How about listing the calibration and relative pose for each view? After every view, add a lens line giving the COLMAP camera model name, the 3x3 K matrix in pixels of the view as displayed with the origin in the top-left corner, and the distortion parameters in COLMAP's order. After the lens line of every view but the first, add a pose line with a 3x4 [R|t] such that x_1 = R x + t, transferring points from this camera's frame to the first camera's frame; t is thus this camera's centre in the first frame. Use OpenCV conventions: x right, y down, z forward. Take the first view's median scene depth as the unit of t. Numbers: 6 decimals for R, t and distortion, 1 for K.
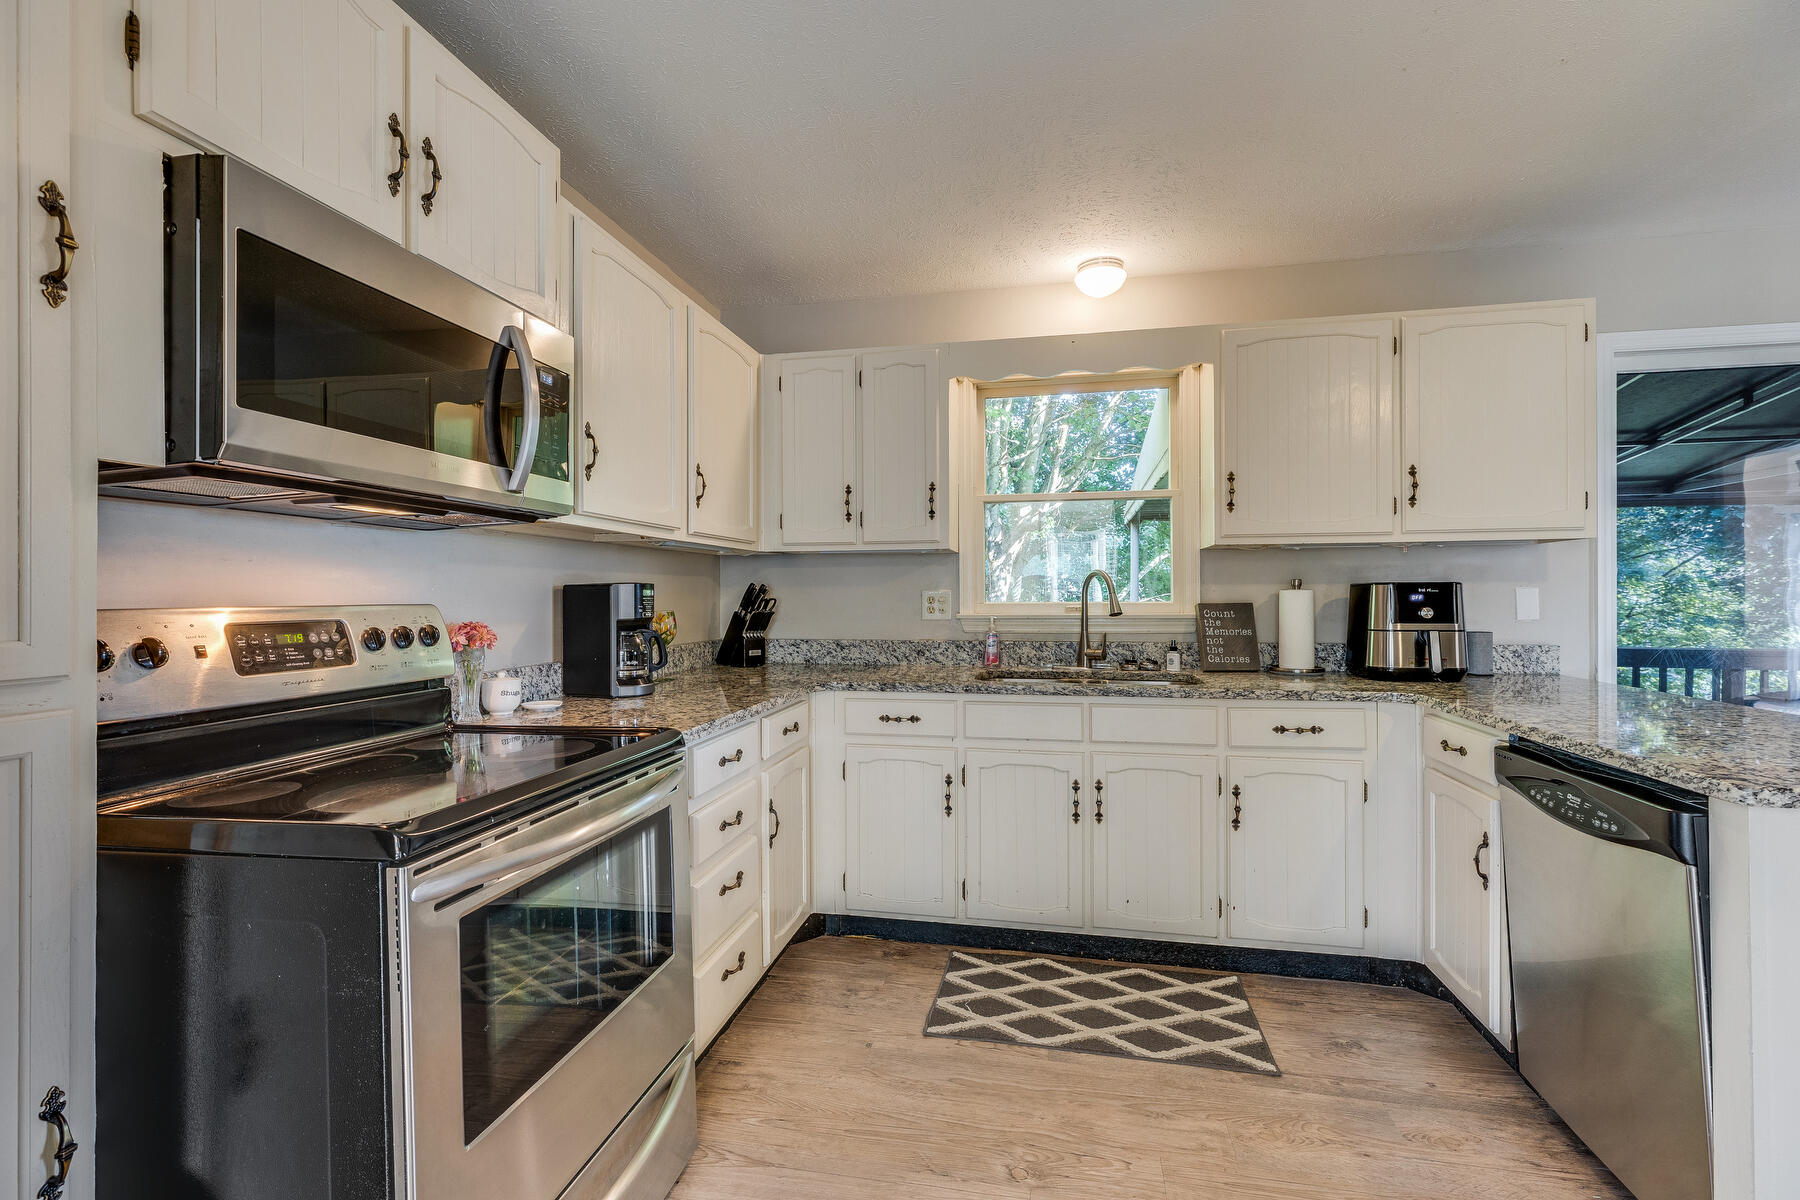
lens RADIAL K [[804.9, 0, 900.0], [0, 804.9, 600.0], [0, 0, 1]] dist [0.003540, 0.000043]
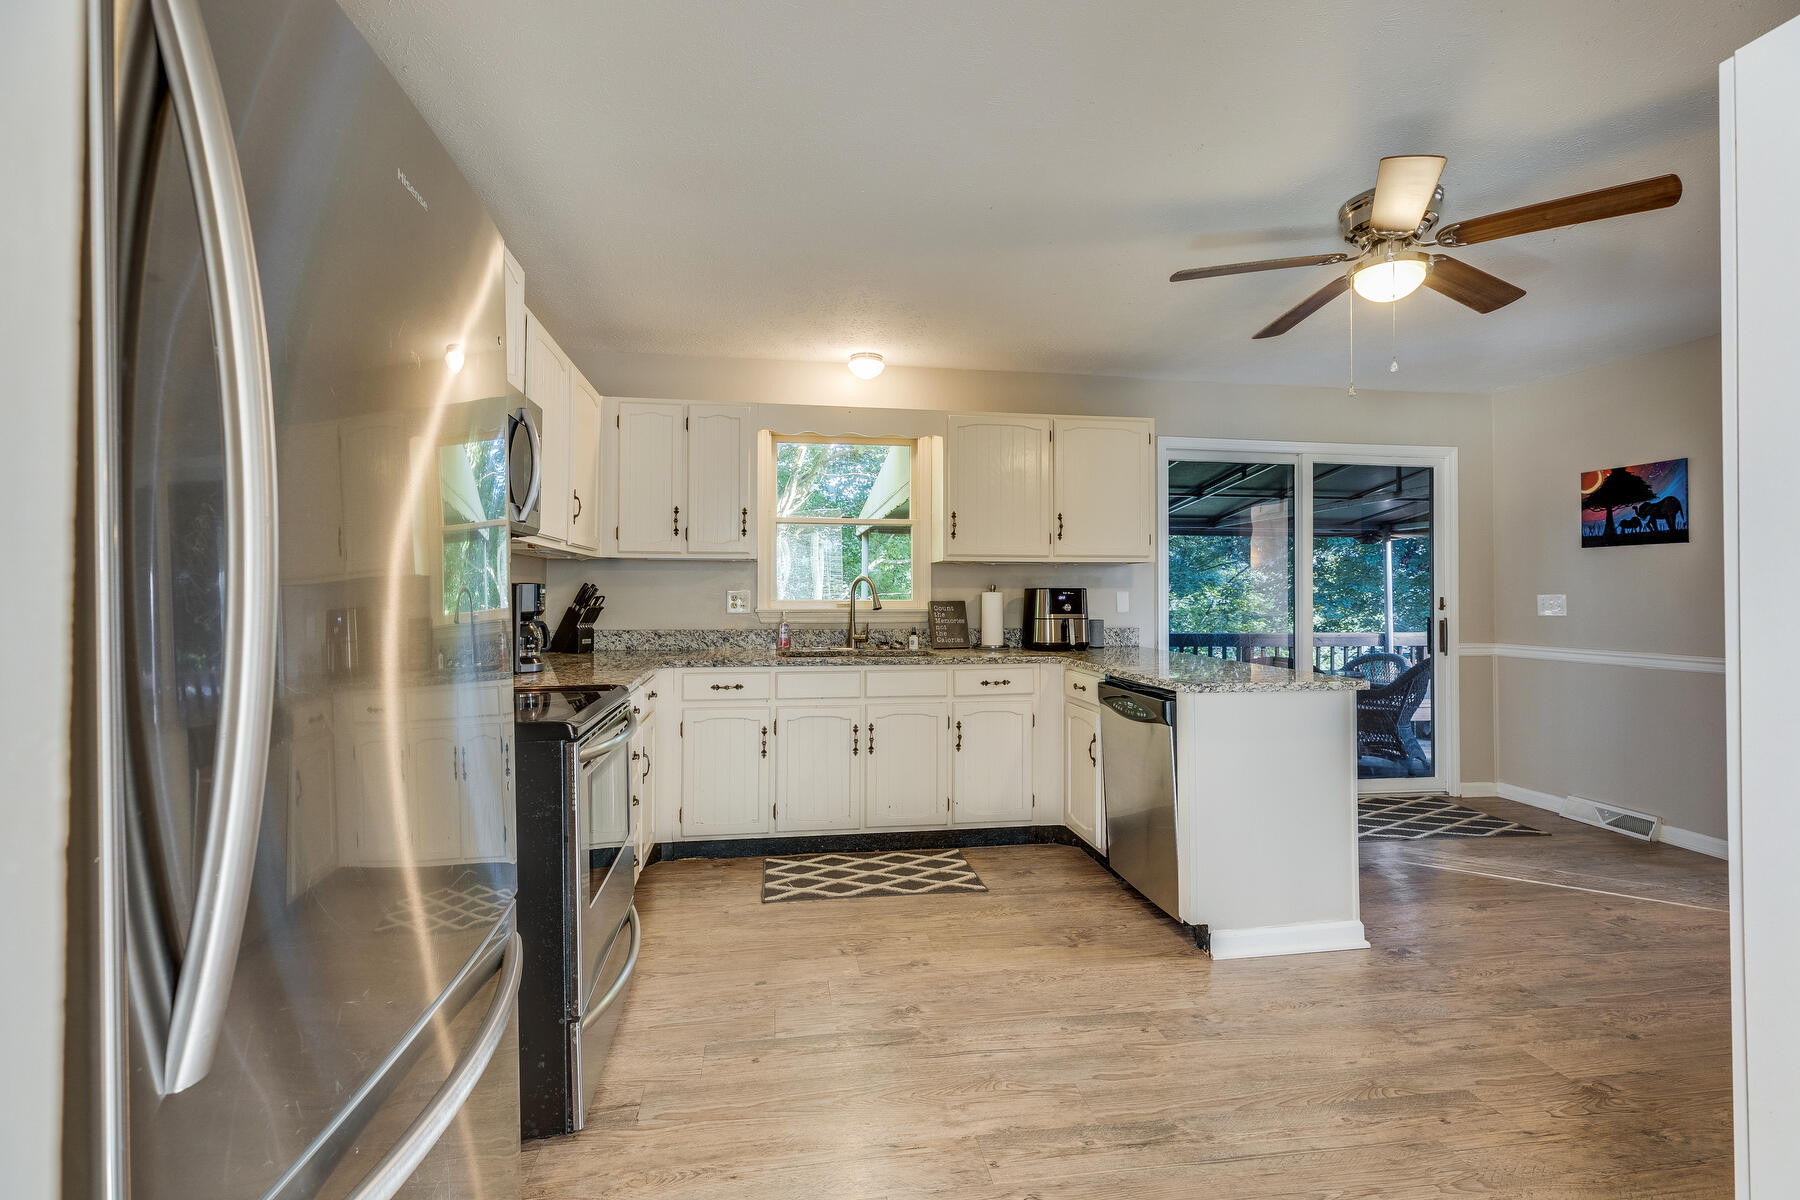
lens RADIAL K [[813.0, 0, 906.0], [0, 813.0, 590.0], [0, 0, 1]] dist [0.018611, -0.000103]
pose [[0.931610, 0.008355, 0.363364, -0.219572], [-0.004526, 0.999925, -0.011388, 0.001324], [-0.363432, 0.008965, 0.931578, -0.368588]]
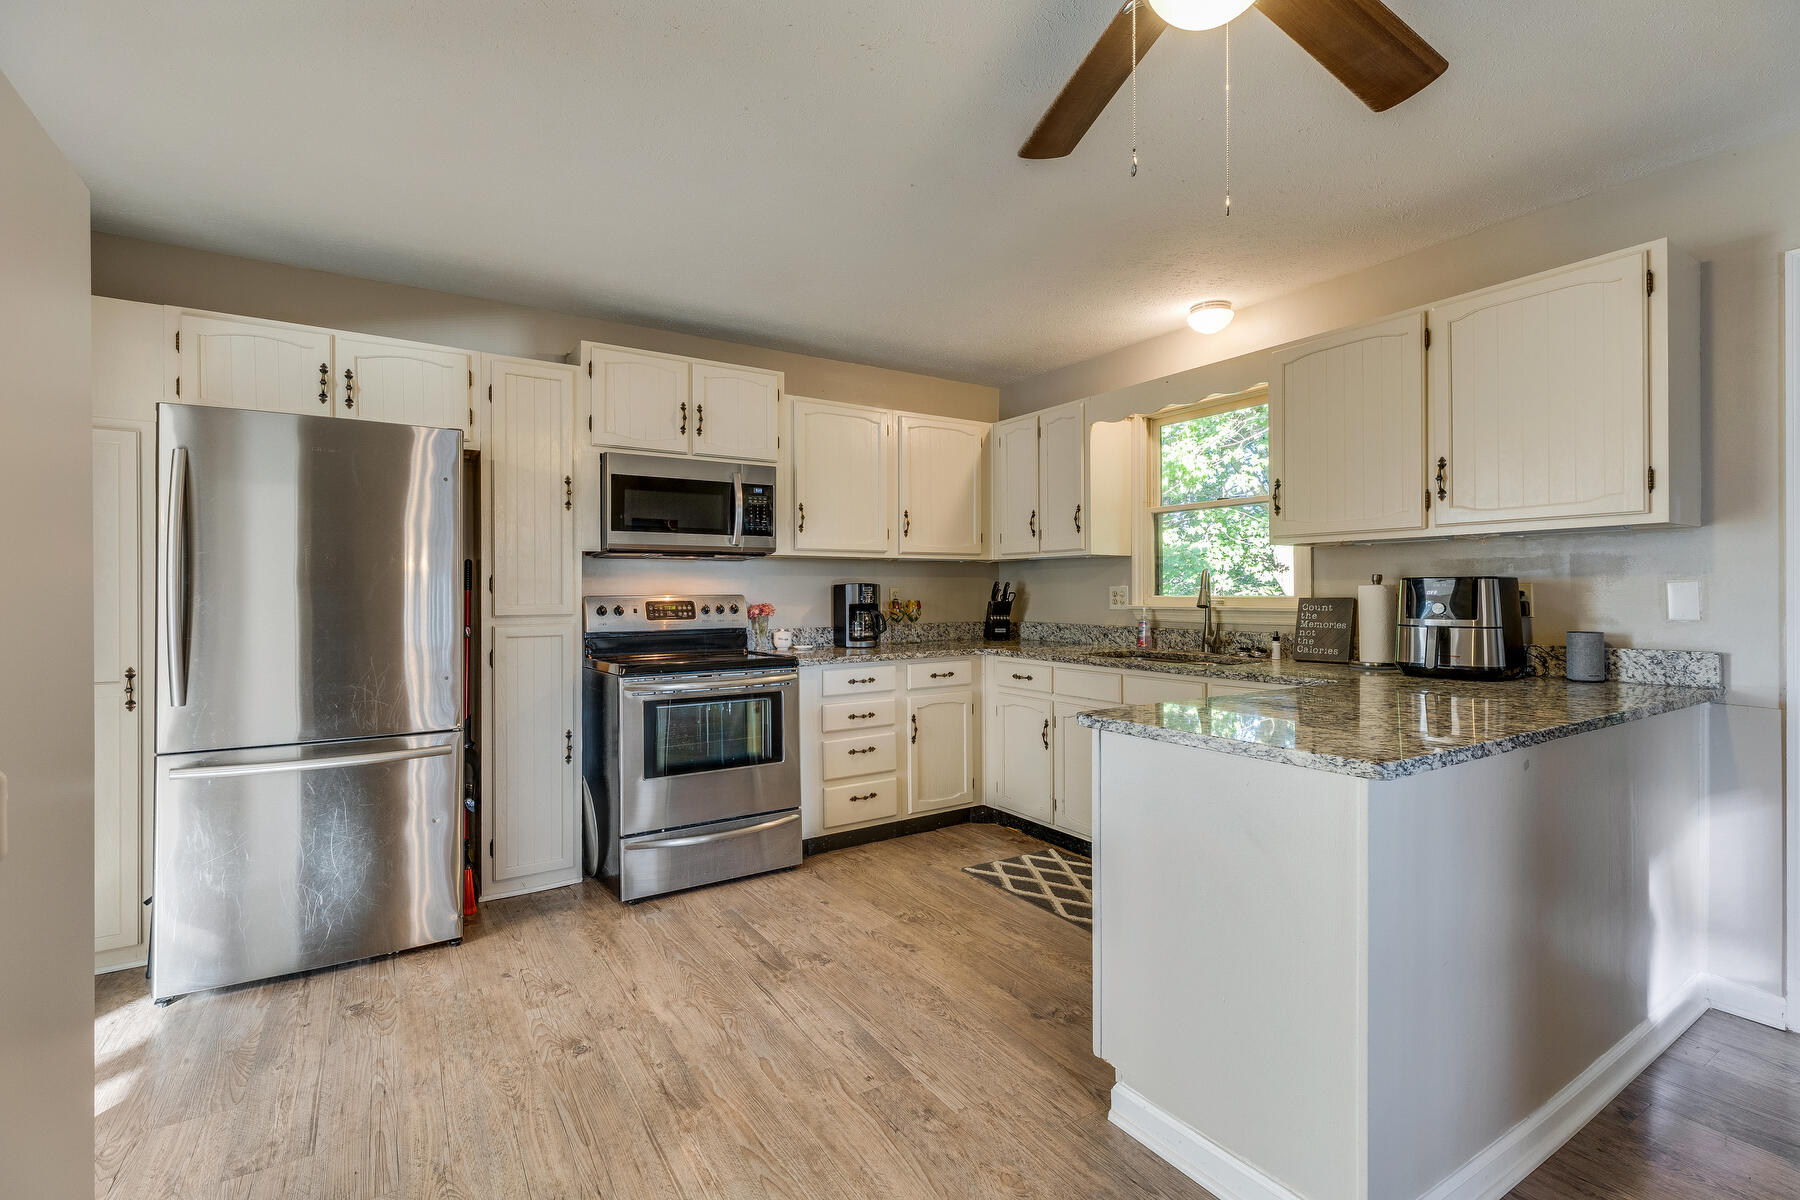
lens RADIAL K [[819.8, 0, 907.2], [0, 819.8, 595.5], [0, 0, 1]] dist [0.001435, 0.000082]
pose [[0.700122, 0.004554, -0.714009, 0.911110], [-0.002434, 0.999989, 0.003992, -0.002089], [0.714019, -0.001057, 0.700125, -0.164210]]
